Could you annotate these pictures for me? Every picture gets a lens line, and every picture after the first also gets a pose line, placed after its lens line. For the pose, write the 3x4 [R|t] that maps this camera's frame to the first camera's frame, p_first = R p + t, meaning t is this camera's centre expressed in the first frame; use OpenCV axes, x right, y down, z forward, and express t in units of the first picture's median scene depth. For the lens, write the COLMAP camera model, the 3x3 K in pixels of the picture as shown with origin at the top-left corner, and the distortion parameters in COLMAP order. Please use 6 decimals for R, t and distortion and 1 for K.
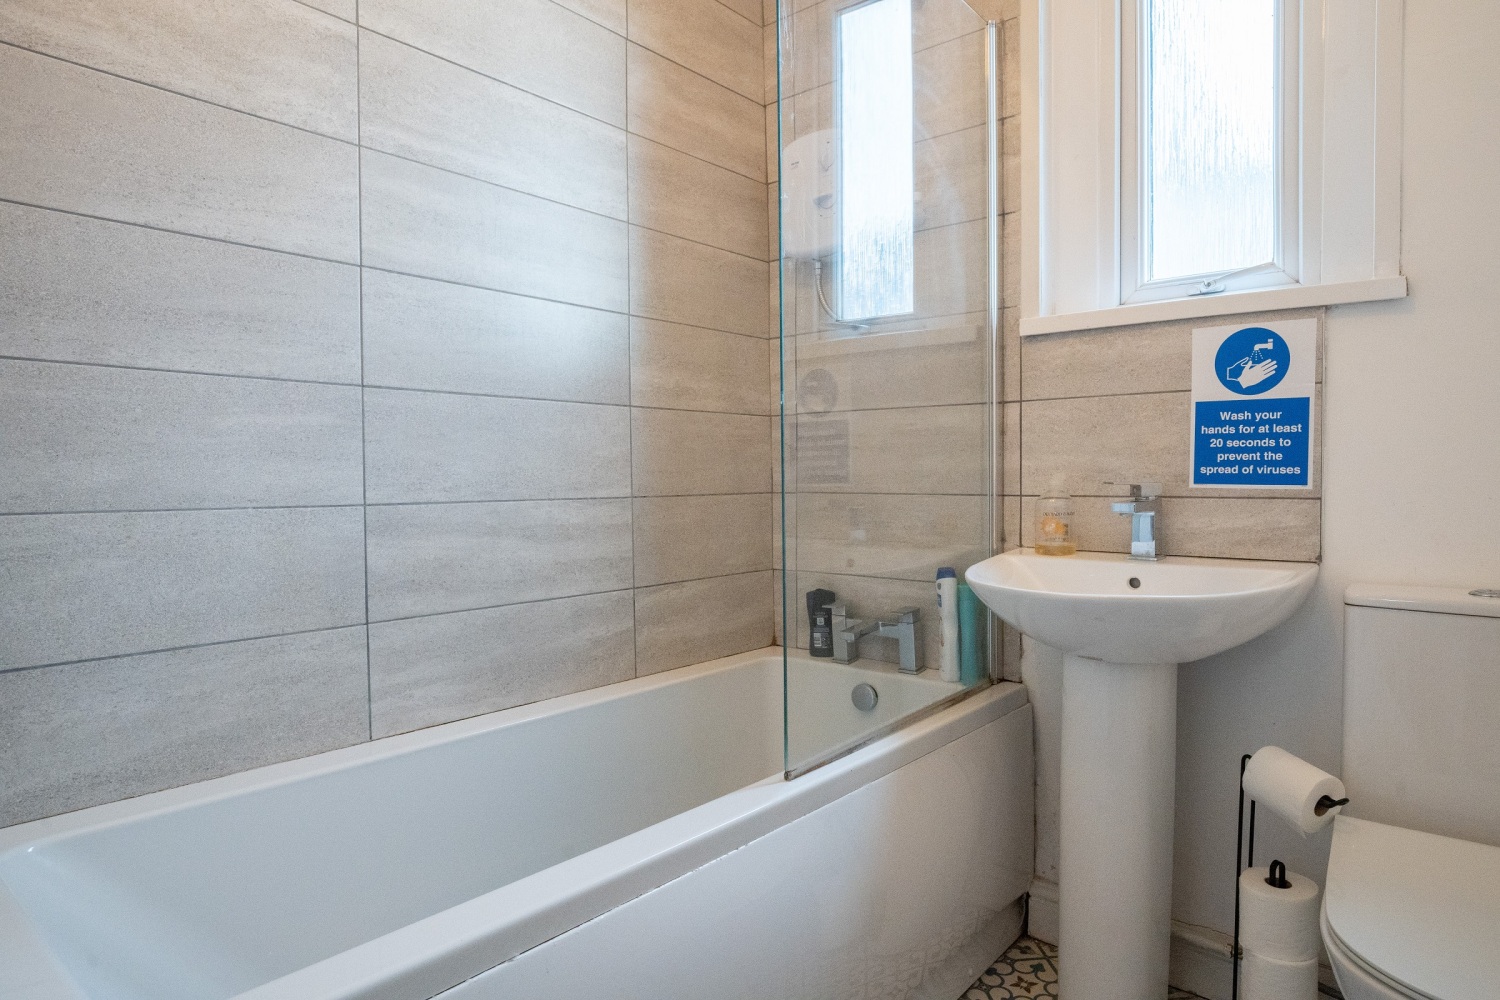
lens RADIAL K [[870.9, 0, 739.2], [0, 870.9, 502.0], [0, 0, 1]] dist [0.019008, 0.003897]
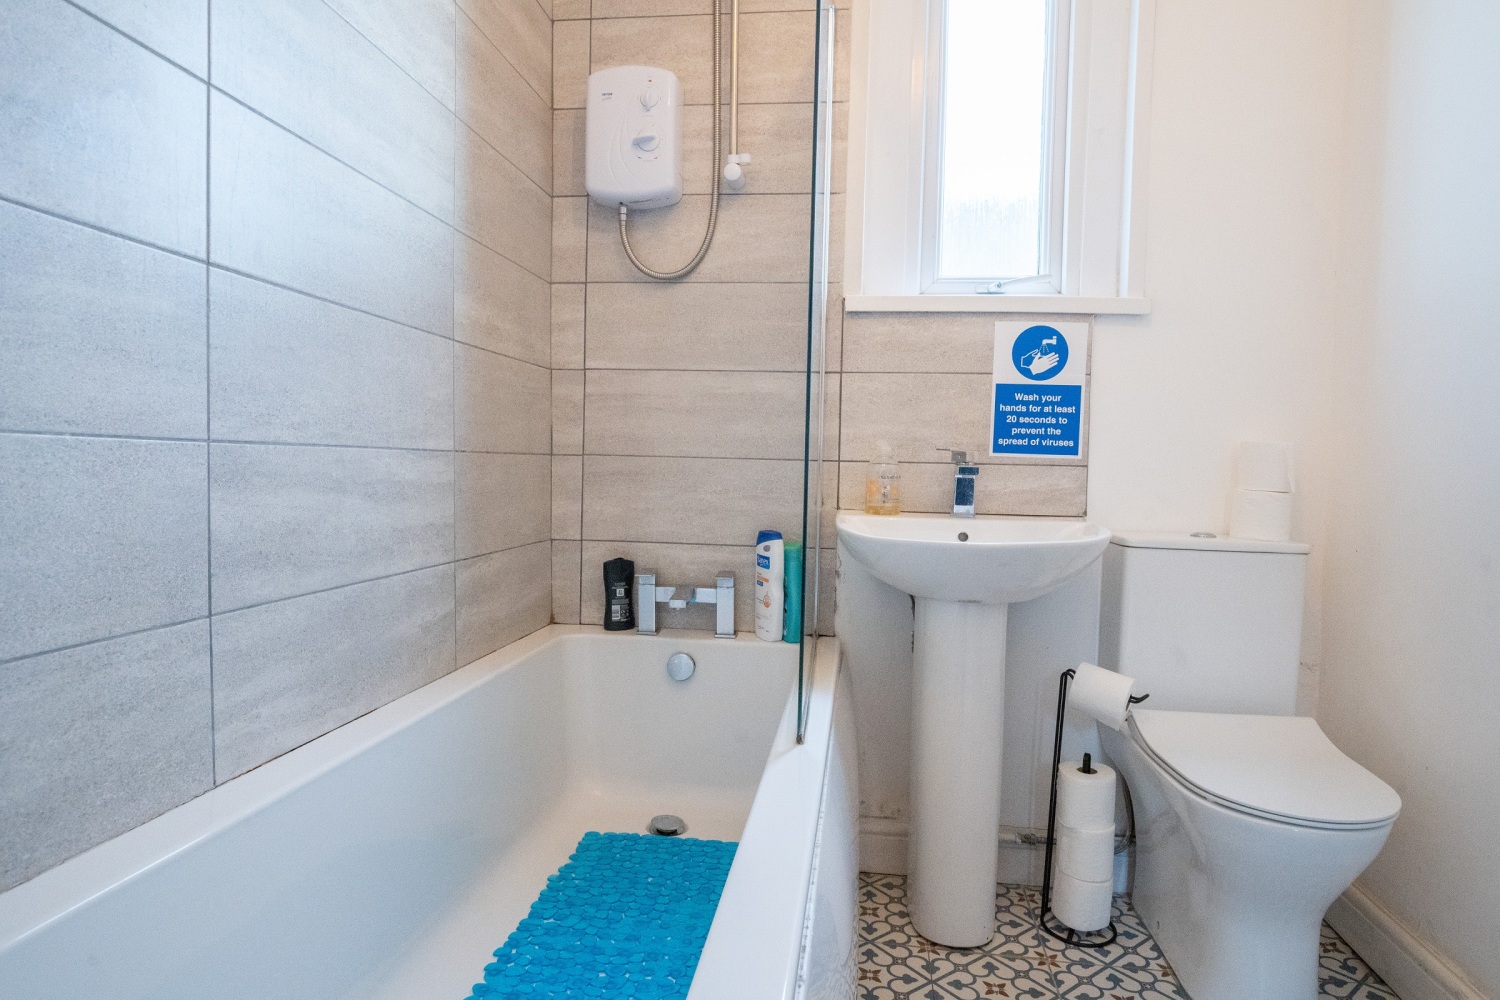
lens RADIAL K [[870.9, 0, 744.5], [0, 870.9, 495.7], [0, 0, 1]] dist [0.019008, 0.003897]
pose [[0.844938, 0.005728, 0.534834, -0.392916], [-0.011789, 0.999899, 0.007916, 0.031889], [-0.534735, -0.012994, 0.844920, 0.183044]]
